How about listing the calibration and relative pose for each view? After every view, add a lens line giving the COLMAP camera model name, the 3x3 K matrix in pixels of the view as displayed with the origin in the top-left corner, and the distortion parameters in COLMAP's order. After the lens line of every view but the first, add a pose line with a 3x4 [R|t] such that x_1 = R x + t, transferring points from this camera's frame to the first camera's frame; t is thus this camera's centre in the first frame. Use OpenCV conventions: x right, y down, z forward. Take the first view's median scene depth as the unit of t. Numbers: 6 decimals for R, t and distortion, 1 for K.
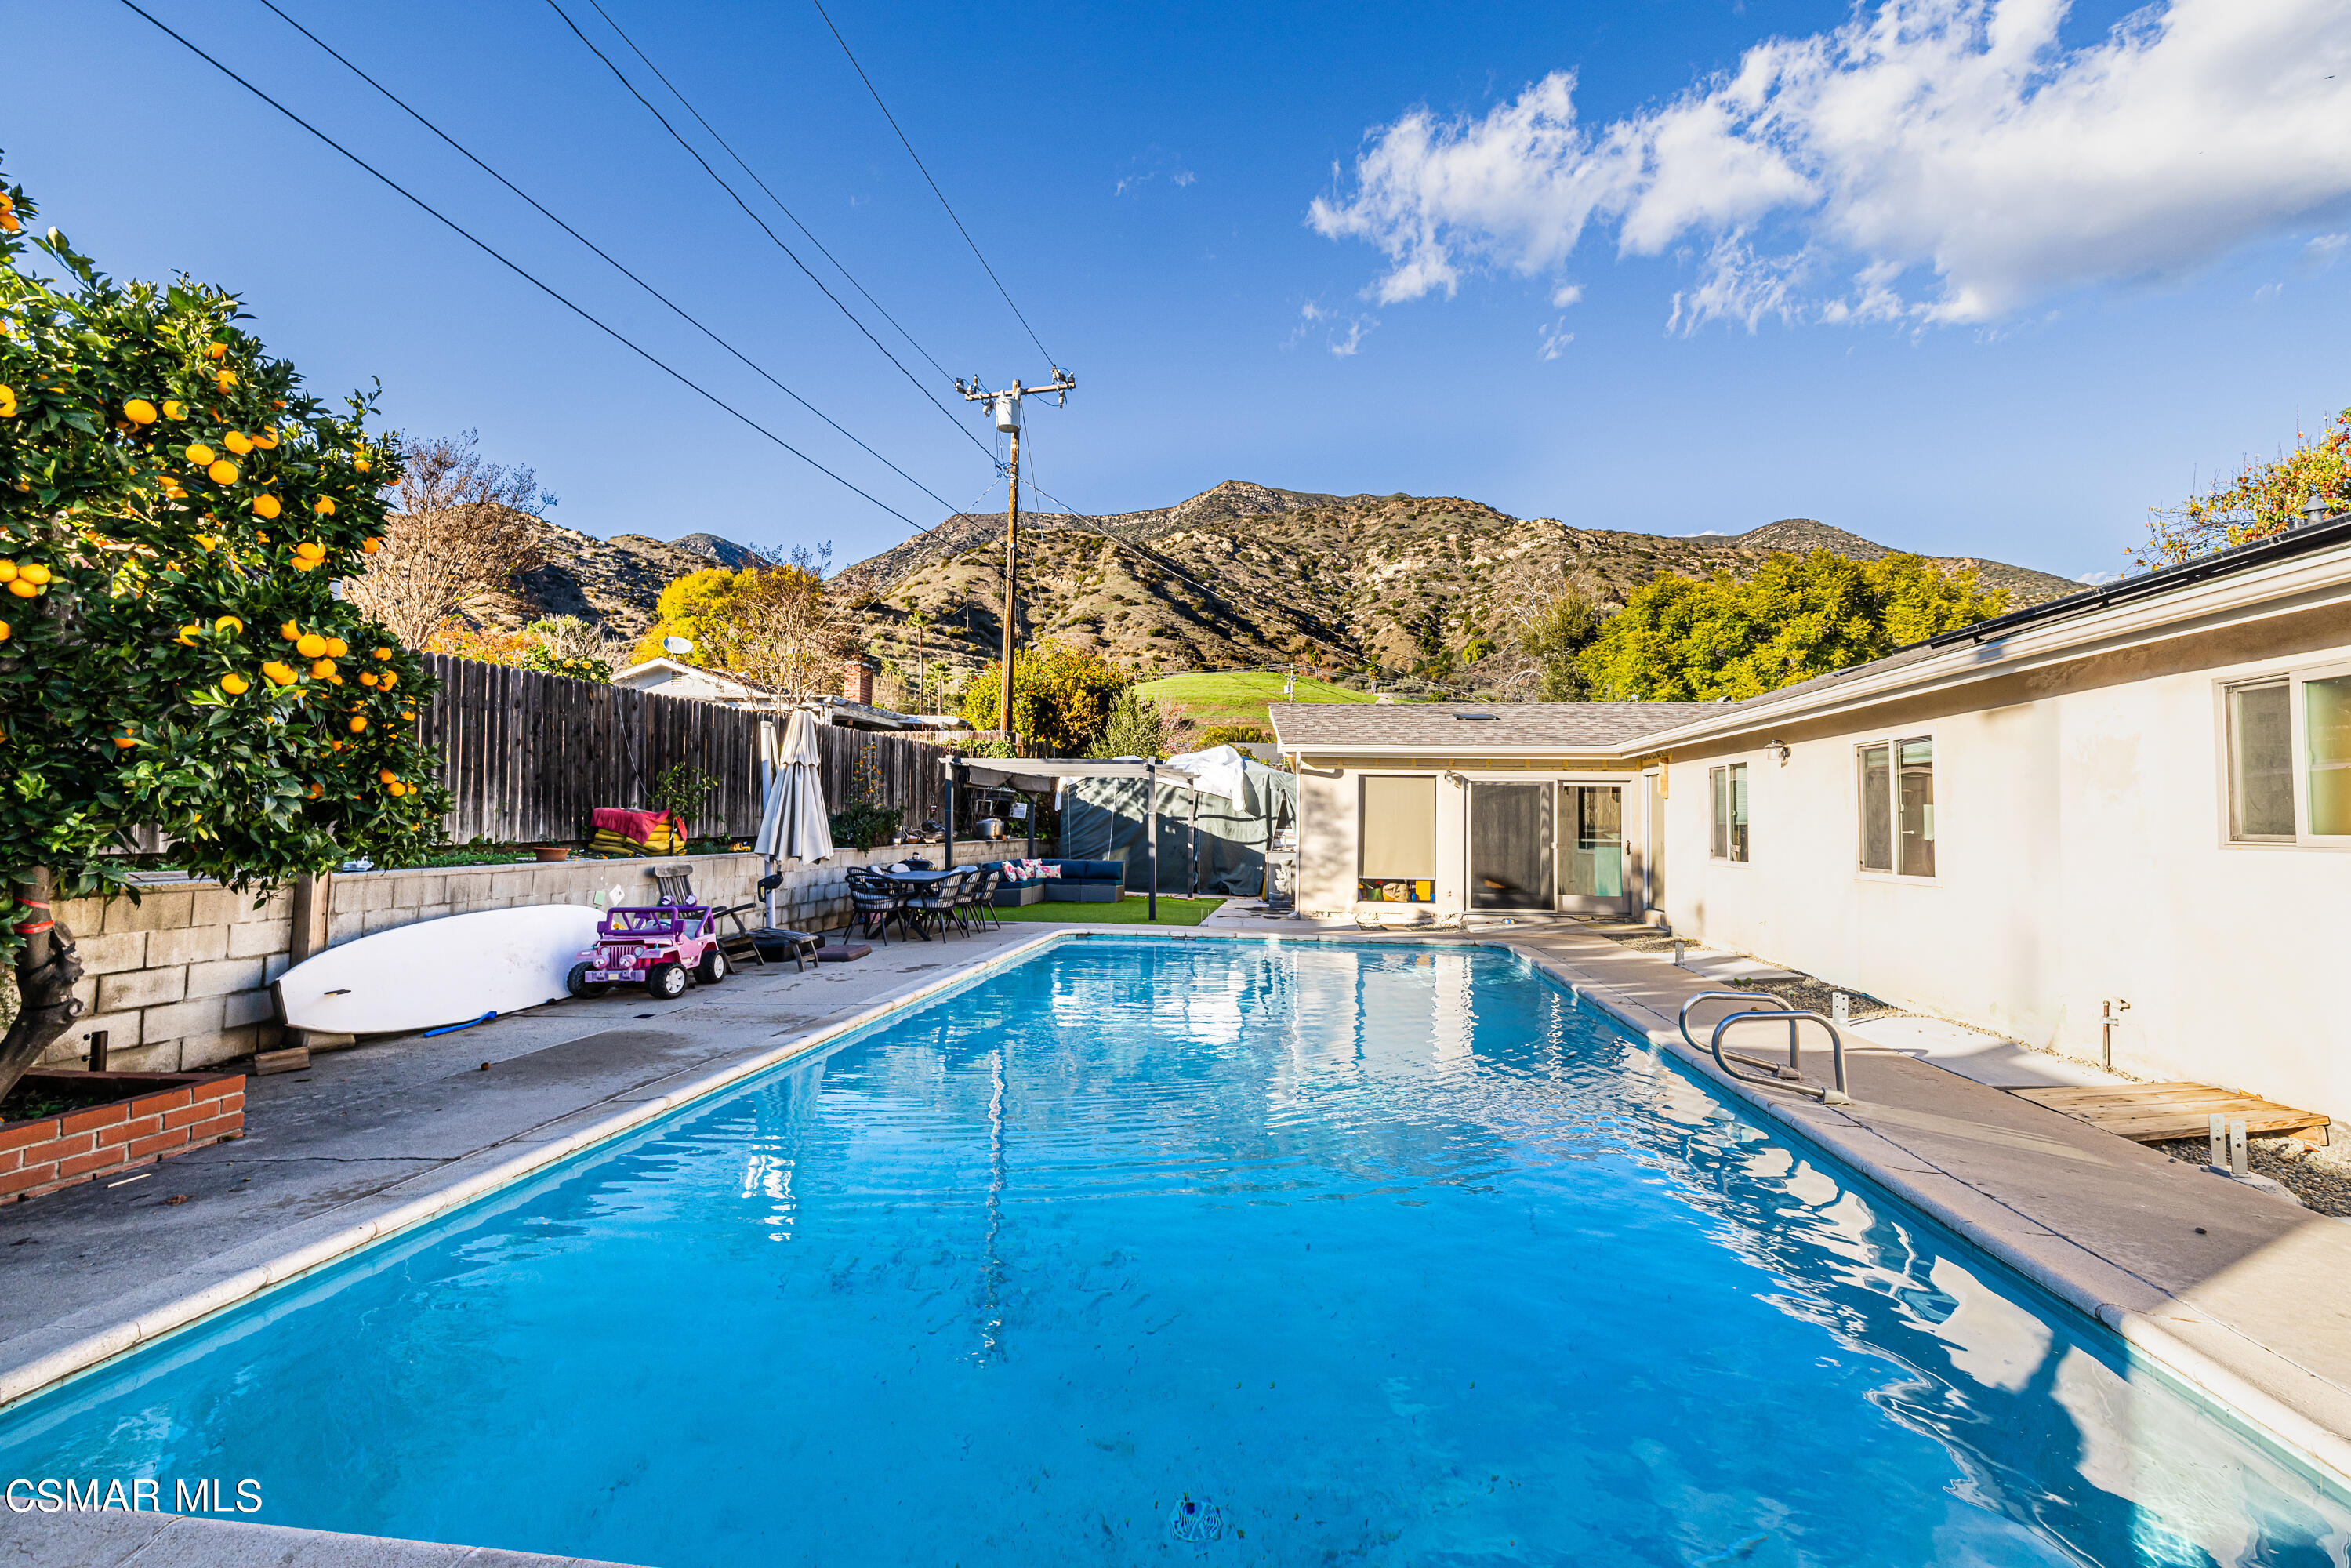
lens RADIAL K [[1004.3, 0, 1175.5], [0, 1004.3, 784.0], [0, 0, 1]] dist [0.000650, 0.000307]
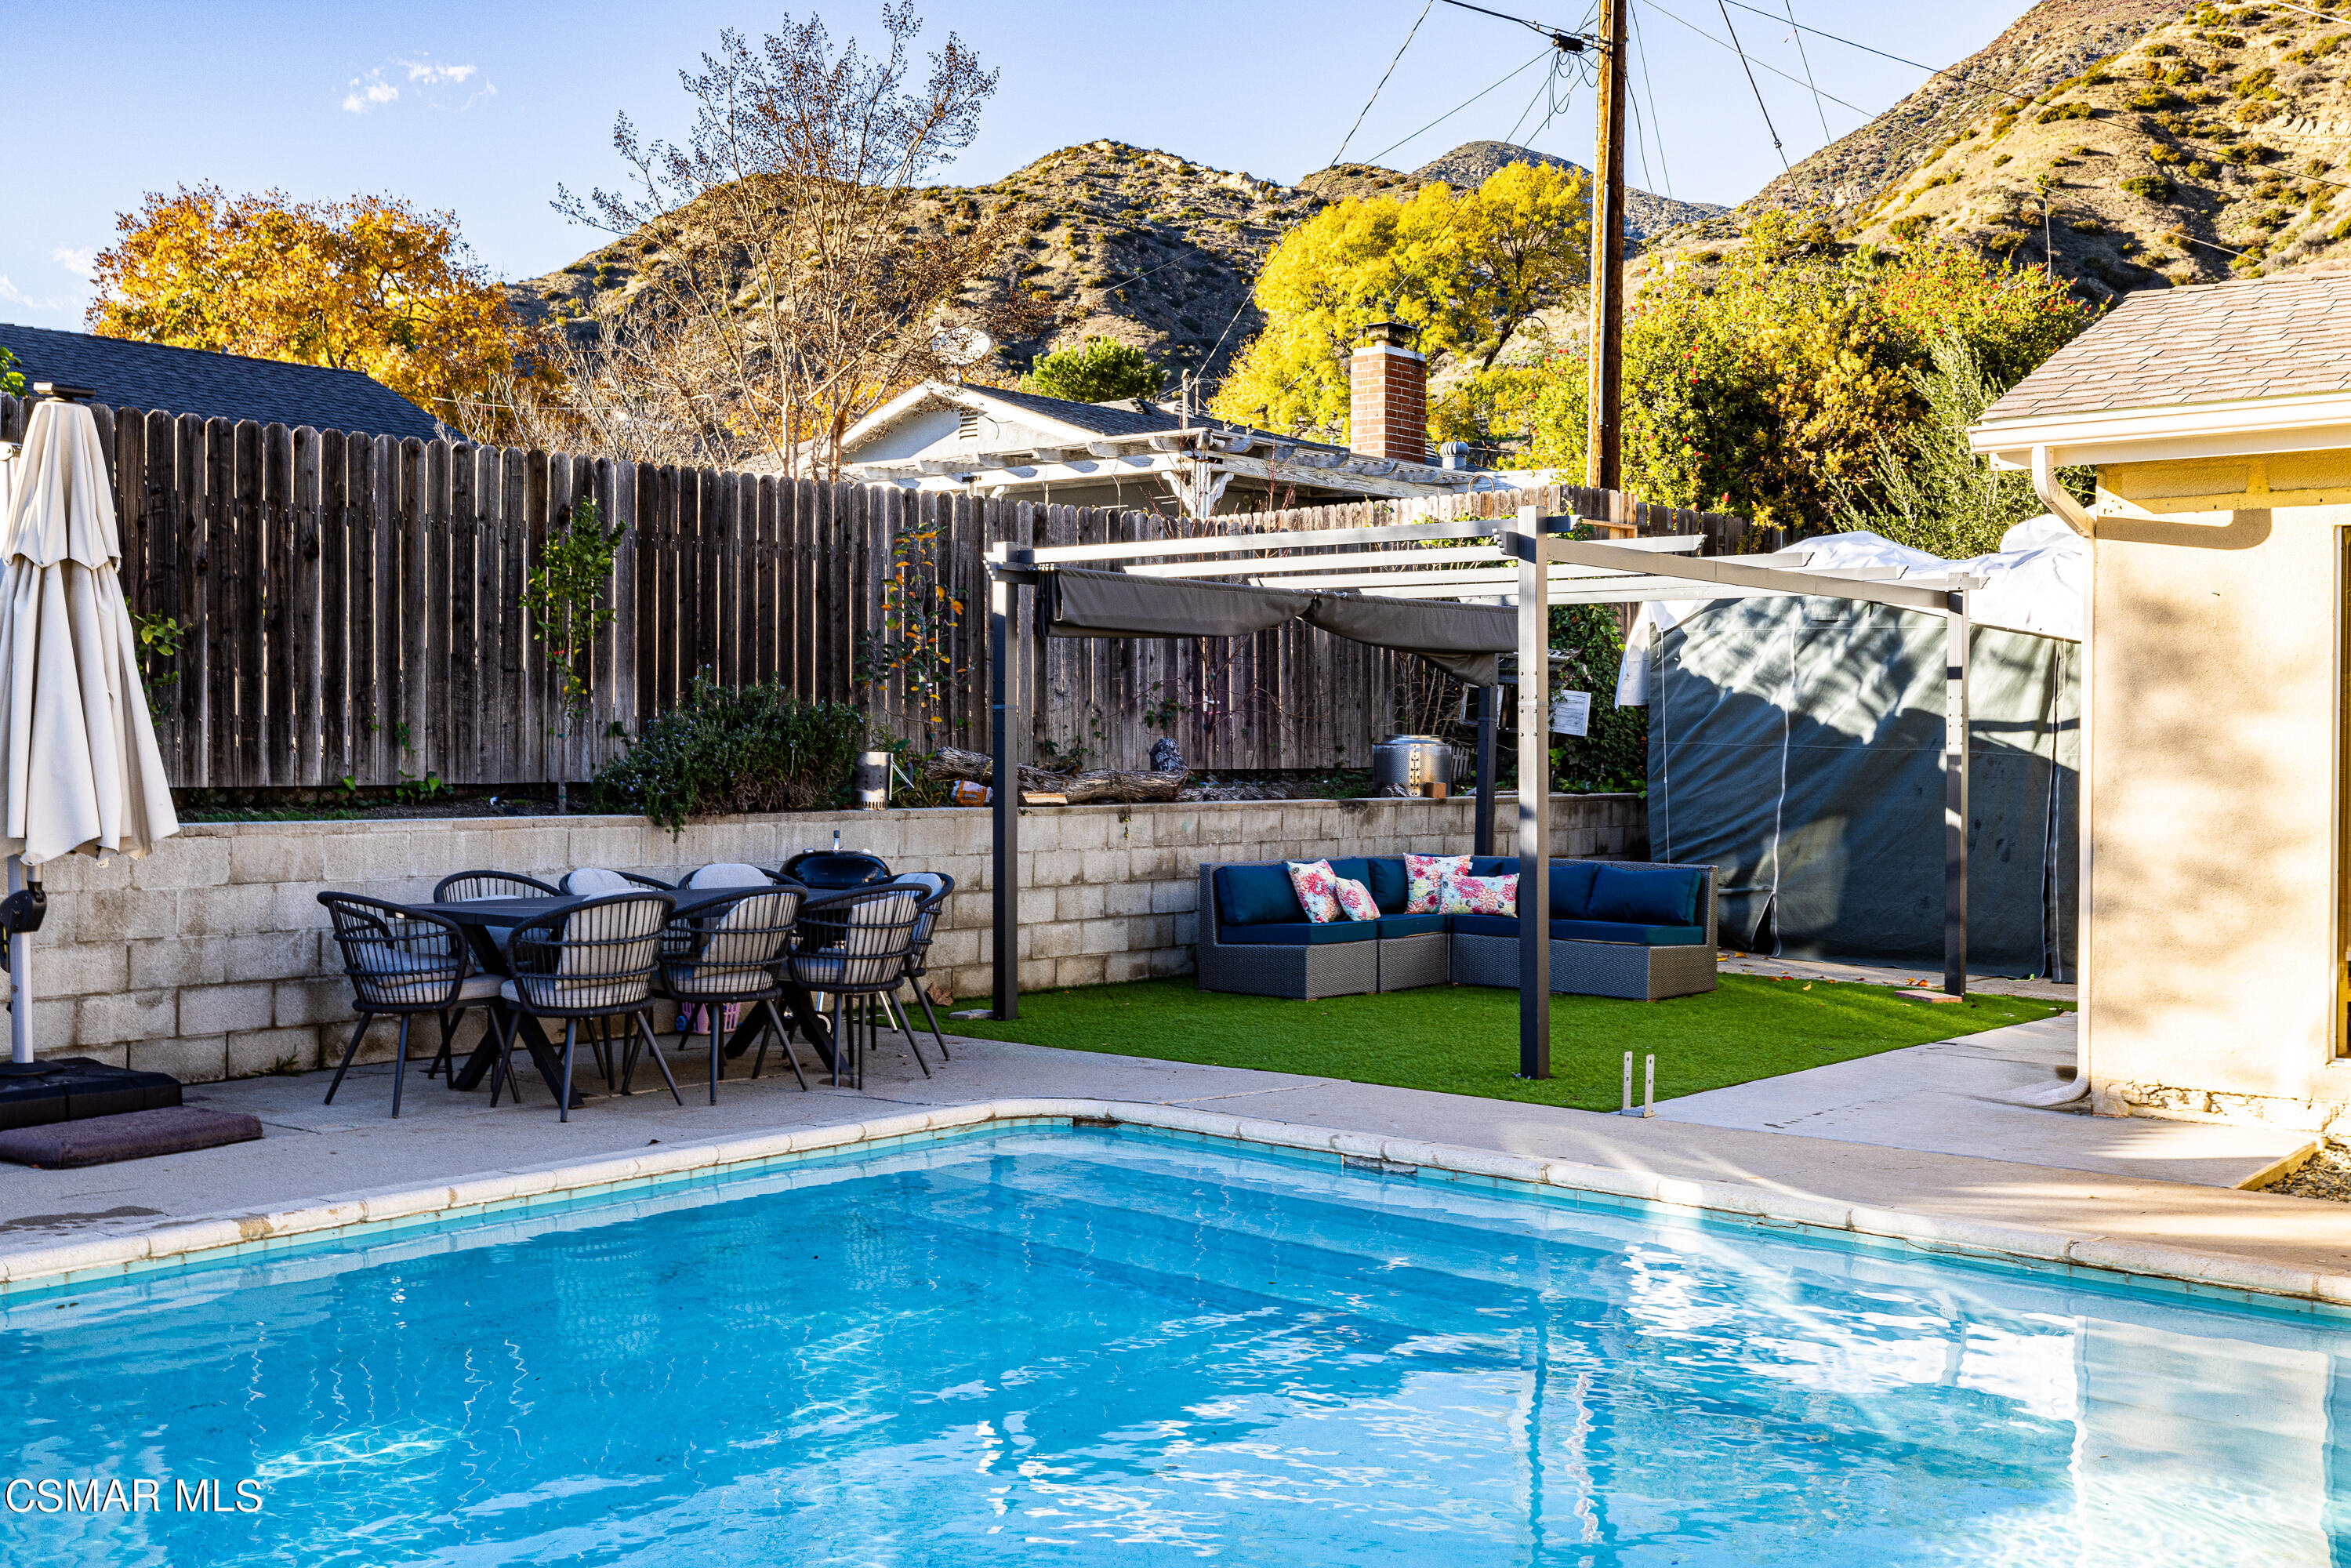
lens RADIAL K [[2327.4, 0, 1175.5], [0, 2327.4, 784.0], [0, 0, 1]] dist [0.002428, -0.008634]
pose [[0.839525, 0.001321, -0.543320, 0.175476], [0.025637, 0.998787, 0.042042, 0.014940], [0.542716, -0.049224, 0.838473, 0.269253]]
